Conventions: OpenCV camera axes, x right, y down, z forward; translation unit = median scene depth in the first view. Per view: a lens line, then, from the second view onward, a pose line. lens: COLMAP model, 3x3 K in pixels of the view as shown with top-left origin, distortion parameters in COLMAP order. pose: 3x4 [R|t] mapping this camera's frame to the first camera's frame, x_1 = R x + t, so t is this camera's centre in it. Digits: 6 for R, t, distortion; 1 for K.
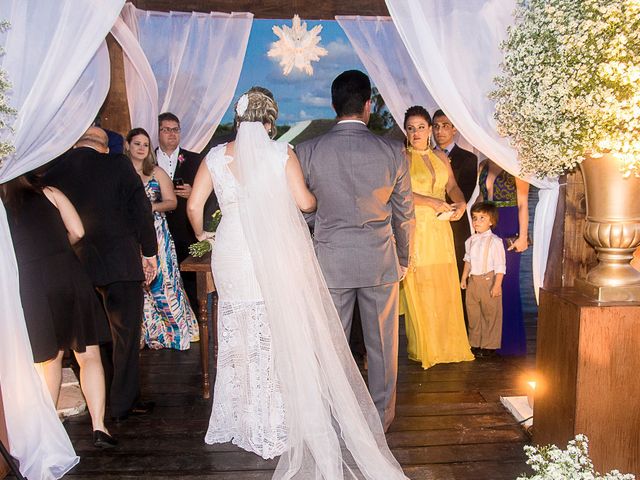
lens RADIAL K [[661.8, 0, 309.0], [0, 661.8, 240.4], [0, 0, 1]] dist [-0.119328, 0.025837]
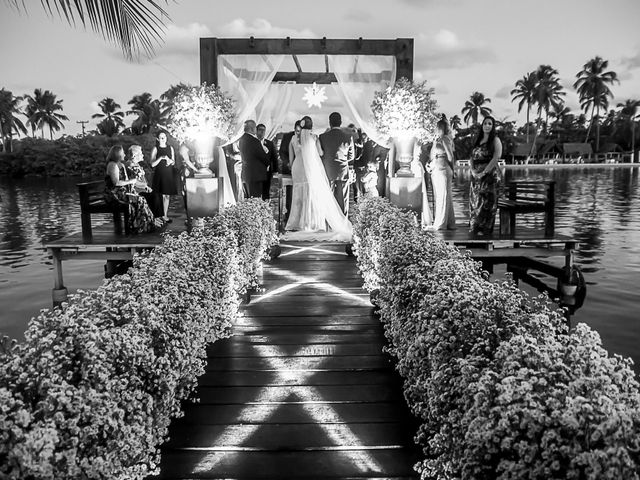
lens RADIAL K [[585.7, 0, 318.3], [0, 585.7, 246.3], [0, 0, 1]] dist [-0.066660, 0.005267]
pose [[0.999911, 0.005820, -0.012042, 0.050229], [-0.005611, 0.999834, 0.017359, 0.447508], [0.012141, -0.017289, 0.999777, -2.393498]]
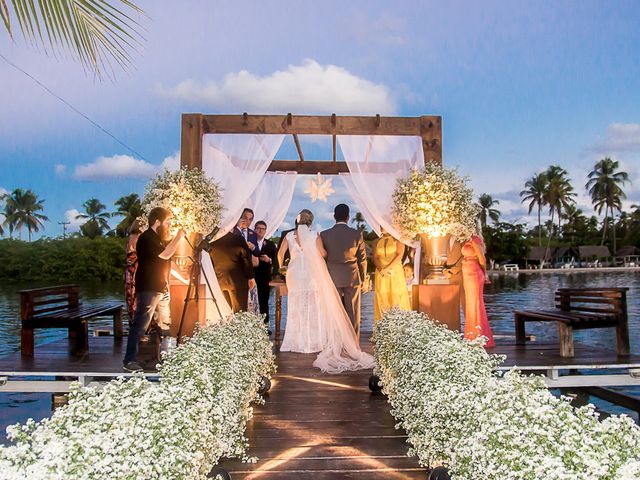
lens RADIAL K [[621.9, 0, 326.6], [0, 621.9, 241.8], [0, 0, 1]] dist [-0.081983, 0.003310]
pose [[0.999976, 0.004998, 0.004830, -0.008740], [-0.004124, 0.986019, -0.166580, 0.385124], [-0.005595, 0.166556, 0.986016, -1.801530]]
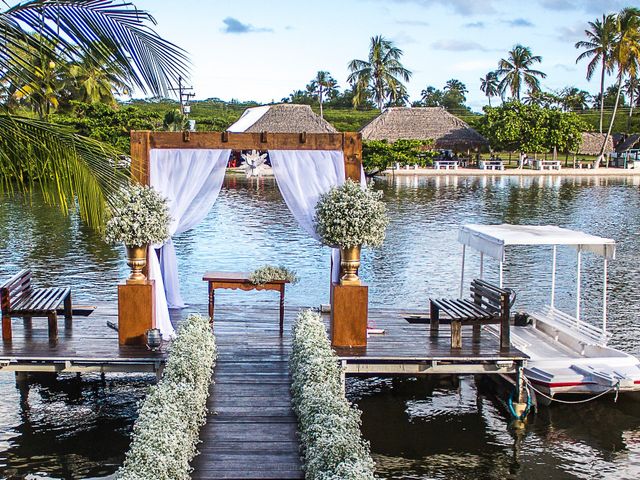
lens RADIAL K [[1063.3, 0, 229.5], [0, 1063.3, 304.2], [0, 0, 1]] dist [-0.122518, 0.114673]
pose [[0.999284, 0.016184, -0.034211, 0.054615], [-0.014790, 0.999066, 0.040597, -0.020339], [0.034836, -0.040062, 0.998590, -4.792684]]
